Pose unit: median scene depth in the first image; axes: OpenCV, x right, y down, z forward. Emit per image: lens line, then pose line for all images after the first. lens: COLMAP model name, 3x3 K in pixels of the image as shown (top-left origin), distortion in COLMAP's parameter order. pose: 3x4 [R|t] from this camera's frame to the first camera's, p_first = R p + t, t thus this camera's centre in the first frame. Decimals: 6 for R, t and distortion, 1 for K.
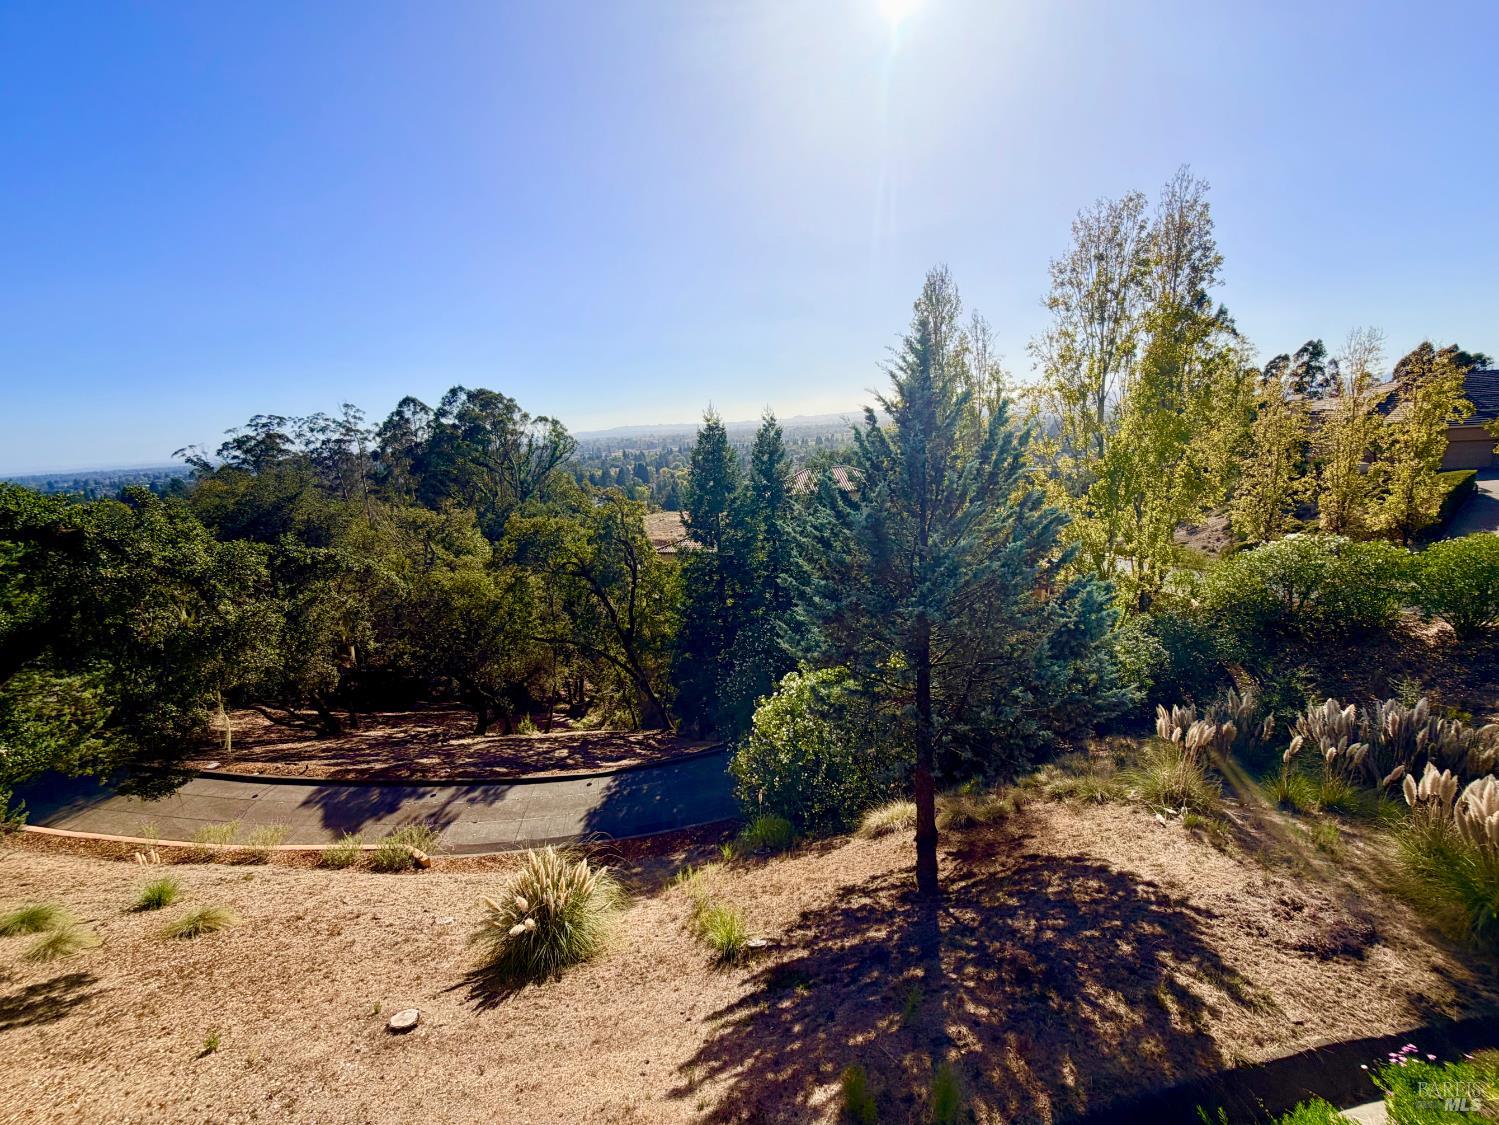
lens RADIAL K [[635.6, 0, 745.7], [0, 635.6, 570.1], [0, 0, 1]] dist [0.001942, 0.000444]
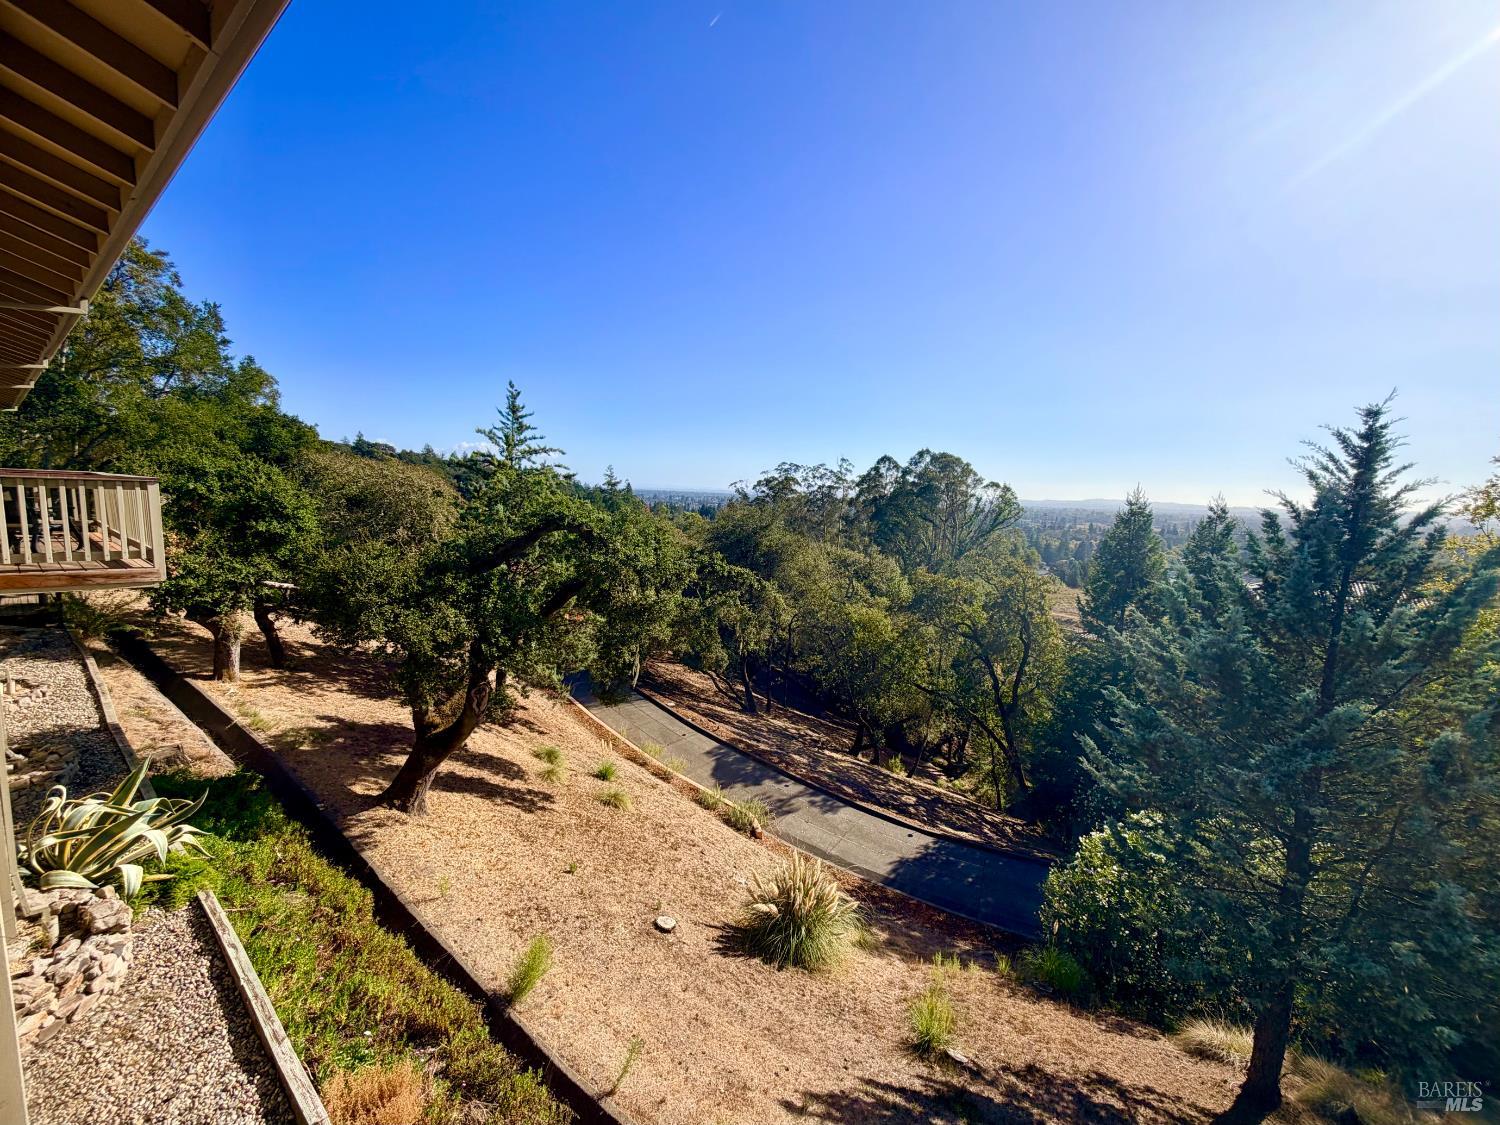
lens RADIAL K [[612.7, 0, 748.2], [0, 612.7, 569.3], [0, 0, 1]] dist [0.000888, 0.000553]
pose [[0.760100, 0.175009, -0.625795, 0.102950], [-0.230423, 0.973060, -0.007750, -0.014694], [0.607580, 0.150088, 0.779949, 0.000931]]
